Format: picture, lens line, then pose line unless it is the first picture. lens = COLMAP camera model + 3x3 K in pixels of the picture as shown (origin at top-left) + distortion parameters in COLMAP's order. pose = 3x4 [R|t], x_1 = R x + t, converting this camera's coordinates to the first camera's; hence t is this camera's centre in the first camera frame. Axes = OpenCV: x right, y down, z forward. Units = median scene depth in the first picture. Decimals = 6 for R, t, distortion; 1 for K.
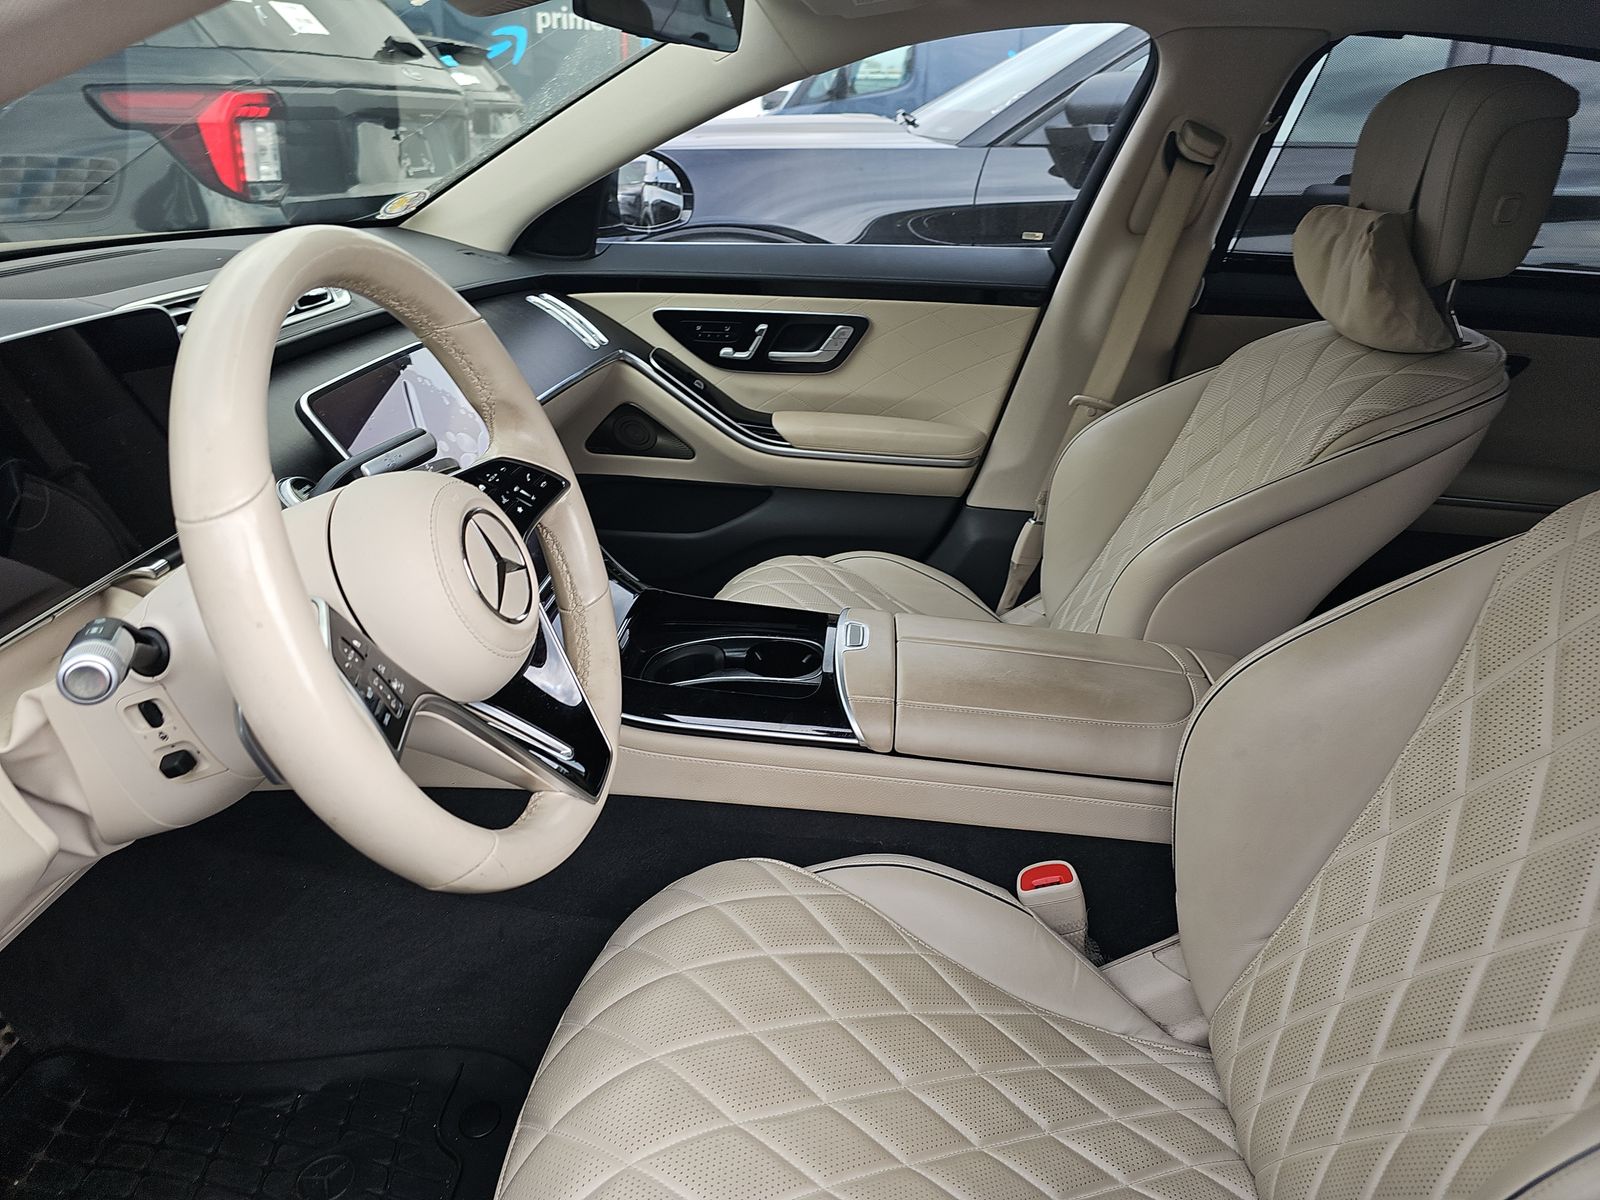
lens RADIAL K [[1074.0, 0, 793.6], [0, 1074.0, 596.0], [0, 0, 1]] dist [0.043325, -0.053292]
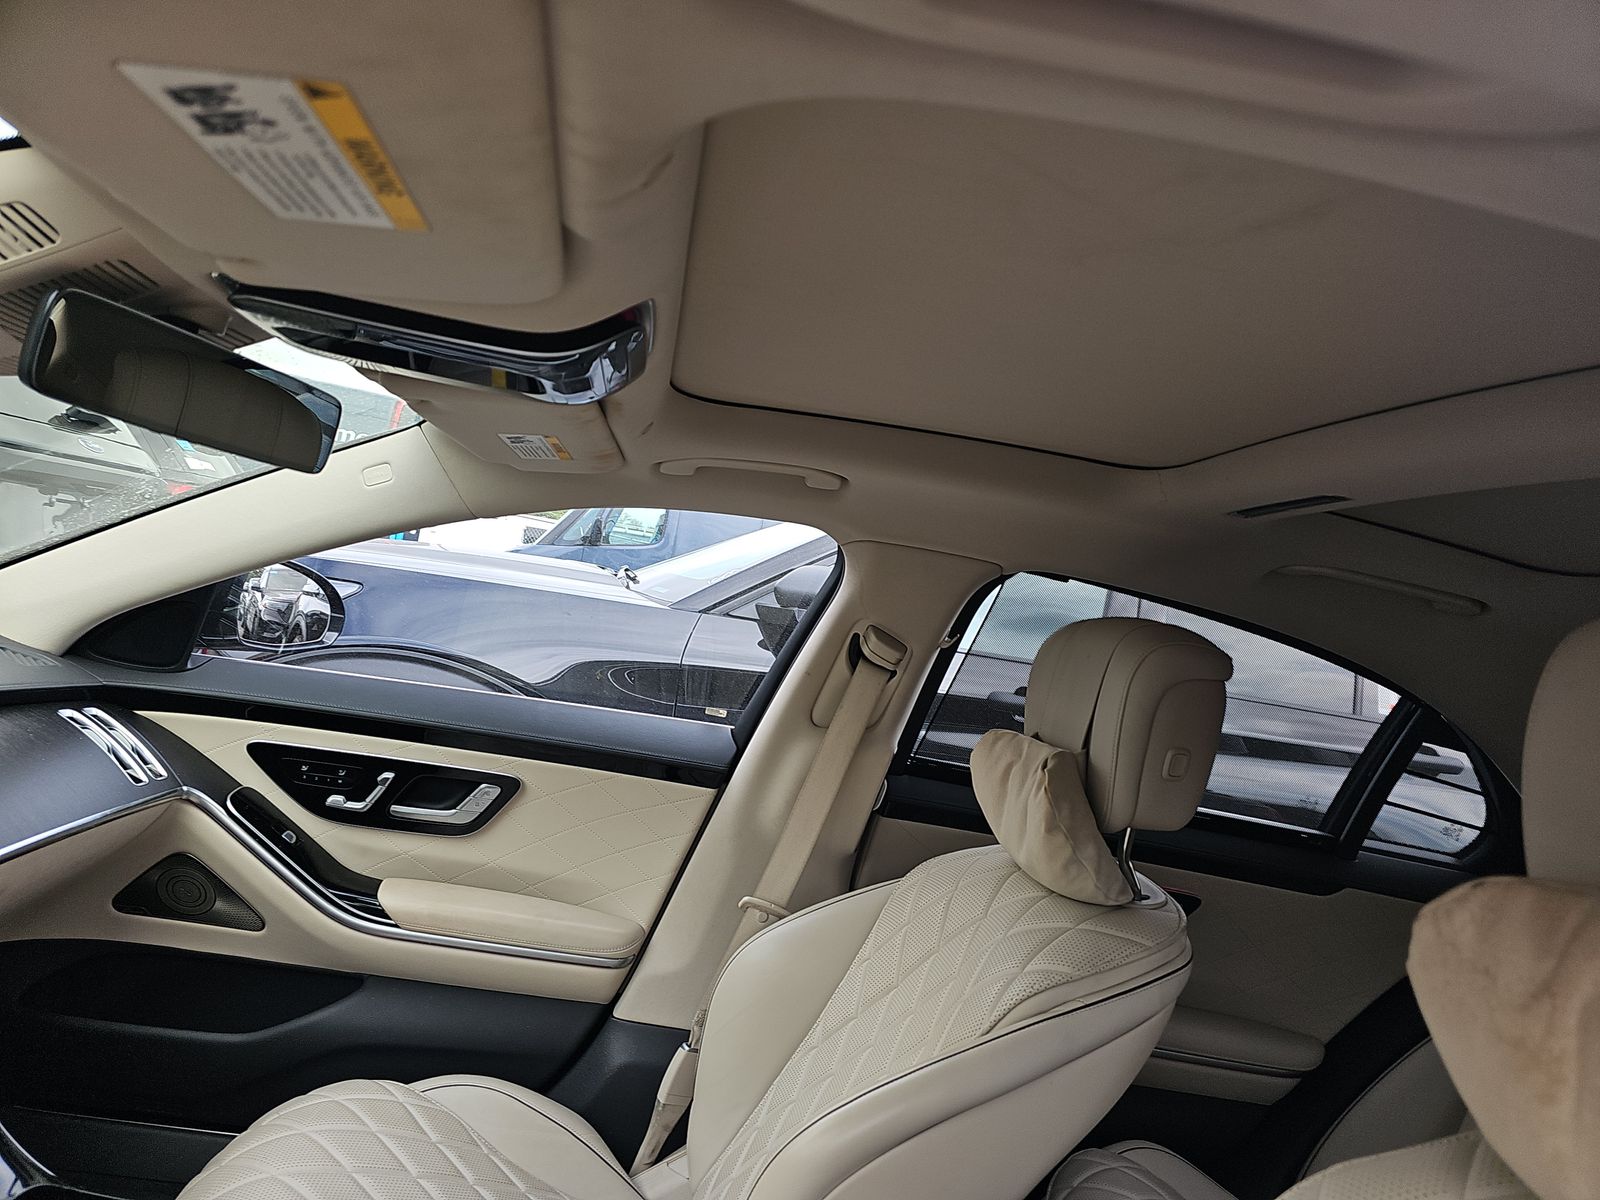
lens RADIAL K [[1074.0, 0, 793.6], [0, 1074.0, 596.0], [0, 0, 1]] dist [0.043325, -0.053292]
pose [[0.963579, 0.152993, 0.219336, 0.068370], [-0.056615, 0.918298, -0.391820, -0.067465], [-0.261362, 0.365132, 0.893515, 0.121363]]
